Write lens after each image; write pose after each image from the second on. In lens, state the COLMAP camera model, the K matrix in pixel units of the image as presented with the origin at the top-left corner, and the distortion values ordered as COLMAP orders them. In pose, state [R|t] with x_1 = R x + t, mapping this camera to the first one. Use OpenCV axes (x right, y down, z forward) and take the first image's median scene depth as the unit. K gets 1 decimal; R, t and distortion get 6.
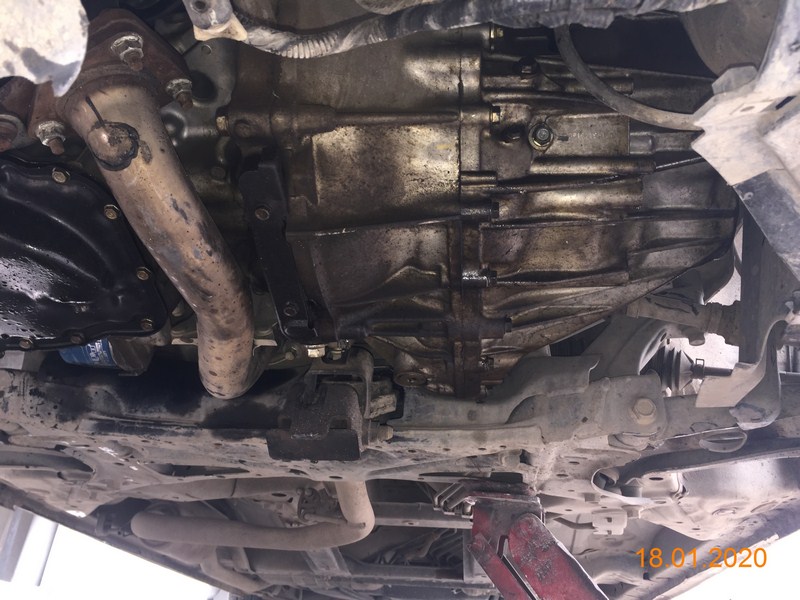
lens RADIAL K [[681.2, 0, 400.6], [0, 681.2, 300.8], [0, 0, 1]] dist [0.030945, -0.025928]
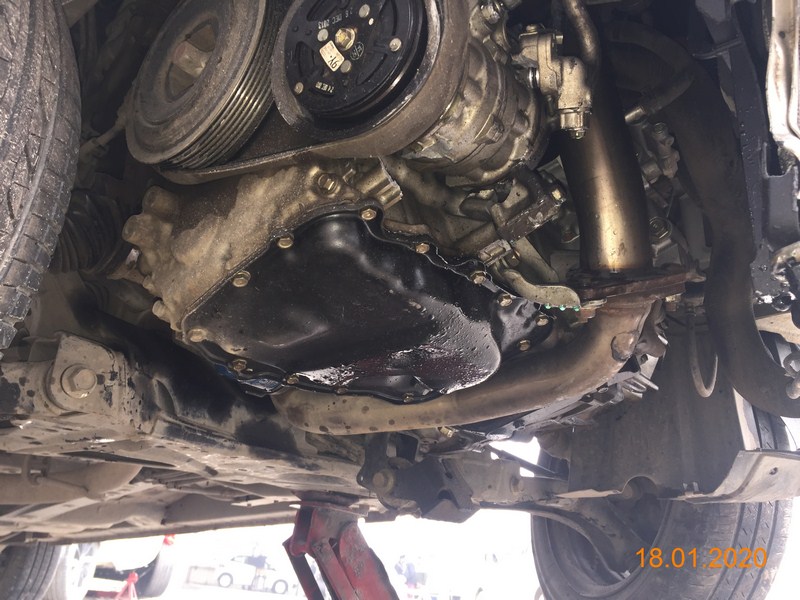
lens RADIAL K [[681.2, 0, 400.5], [0, 681.2, 299.4], [0, 0, 1]] dist [0.030945, -0.025928]
pose [[0.584769, 0.291642, 0.756961, -0.963270], [-0.383467, 0.921677, -0.058867, -0.033098], [-0.714841, -0.255846, 0.650803, 0.255512]]
